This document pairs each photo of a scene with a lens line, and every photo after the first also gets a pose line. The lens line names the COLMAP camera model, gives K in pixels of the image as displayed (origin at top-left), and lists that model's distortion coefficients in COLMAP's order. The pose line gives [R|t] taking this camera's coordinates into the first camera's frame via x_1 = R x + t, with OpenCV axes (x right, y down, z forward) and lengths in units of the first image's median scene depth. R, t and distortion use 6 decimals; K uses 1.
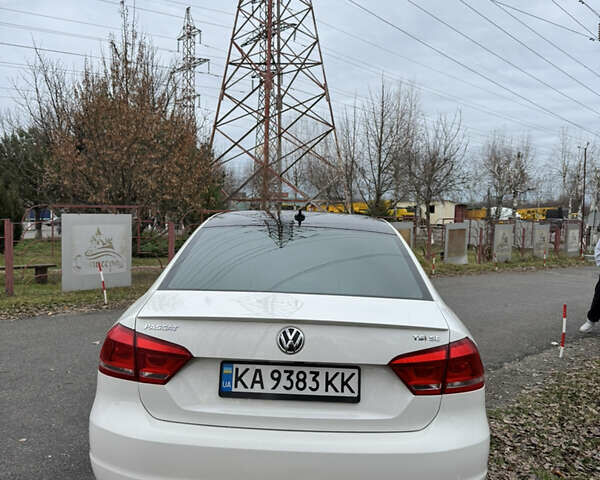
lens RADIAL K [[558.8, 0, 300.0], [0, 558.8, 240.0], [0, 0, 1]] dist [0.244486, -0.548171]
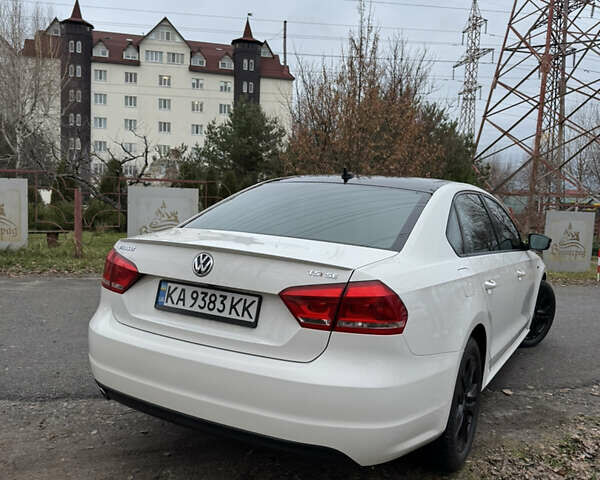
lens RADIAL K [[549.4, 0, 300.0], [0, 549.4, 240.0], [0, 0, 1]] dist [0.159845, -0.198078]
pose [[0.893858, 0.058771, -0.444482, 0.621604], [-0.052321, 0.998271, 0.026776, 0.088510], [0.445287, -0.000678, 0.895388, 0.109794]]
